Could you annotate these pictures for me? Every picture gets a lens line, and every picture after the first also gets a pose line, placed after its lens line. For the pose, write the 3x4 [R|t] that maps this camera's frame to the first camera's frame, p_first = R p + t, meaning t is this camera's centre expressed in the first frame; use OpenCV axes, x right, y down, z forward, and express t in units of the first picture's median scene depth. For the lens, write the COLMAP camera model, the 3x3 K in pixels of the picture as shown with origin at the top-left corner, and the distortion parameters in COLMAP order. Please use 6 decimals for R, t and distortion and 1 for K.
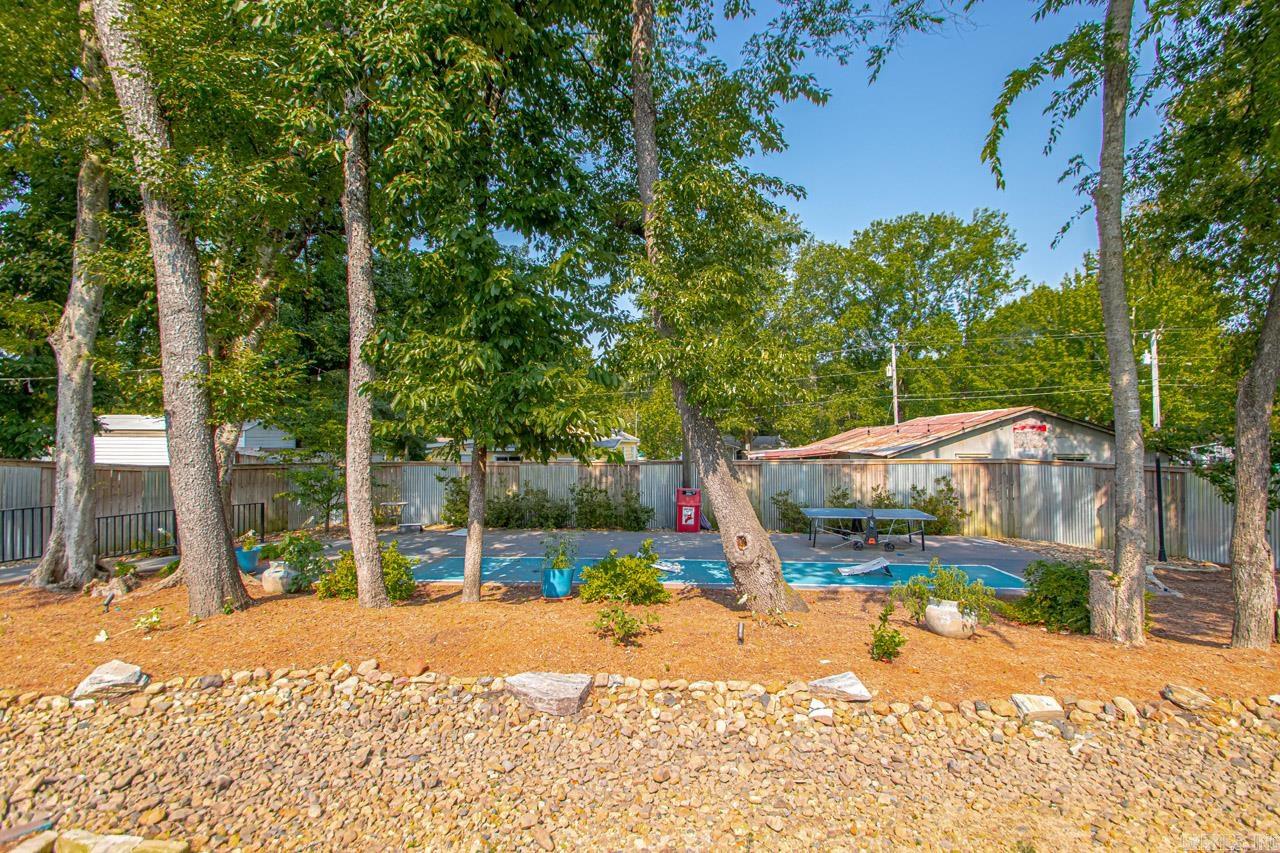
lens RADIAL K [[599.7, 0, 640.0], [0, 599.7, 426.5], [0, 0, 1]] dist [-0.023119, -0.000064]
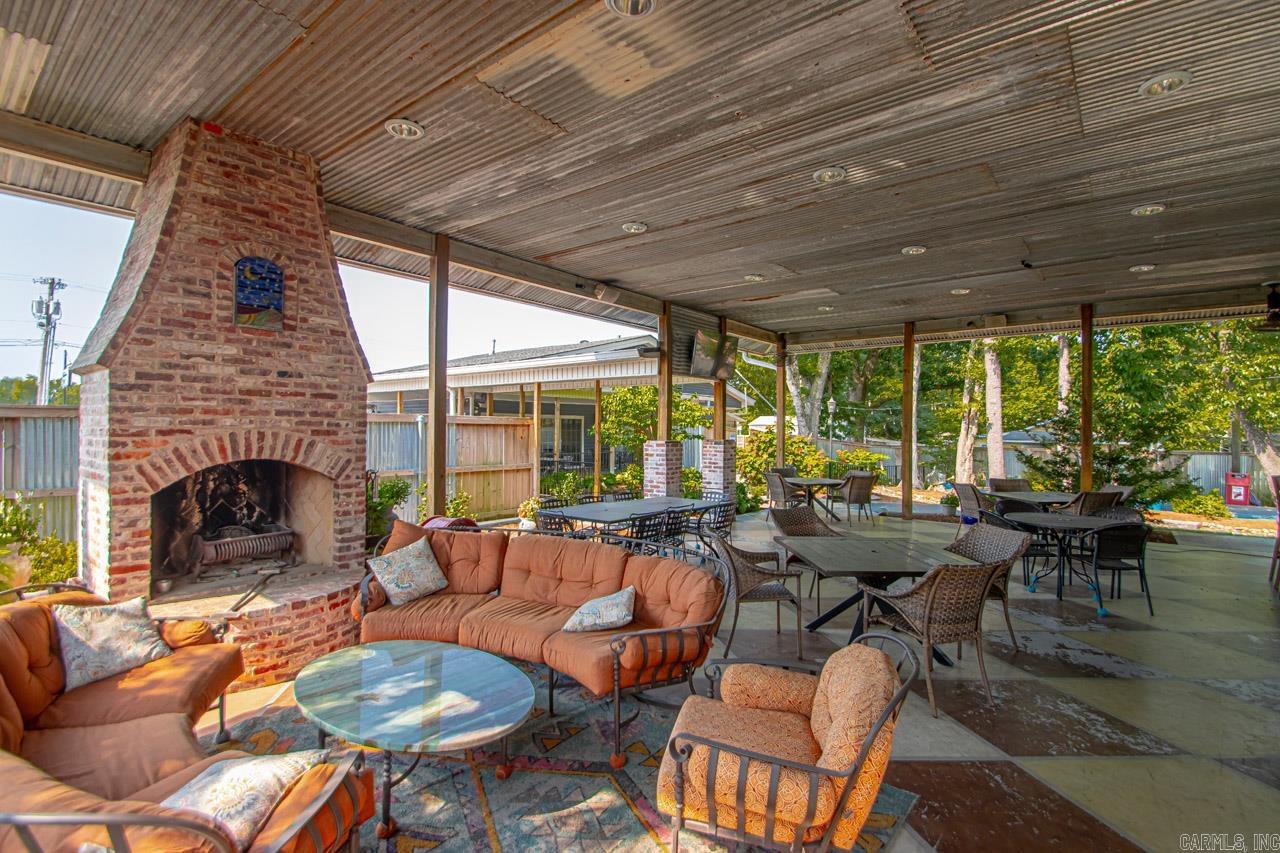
lens RADIAL K [[599.7, 0, 640.0], [0, 599.7, 426.5], [0, 0, 1]] dist [-0.023119, -0.000064]
pose [[0.768057, -0.002582, -0.640376, -0.113052], [0.000542, 0.999994, -0.003382, 0.000029], [0.640381, 0.002251, 0.768054, -0.910970]]
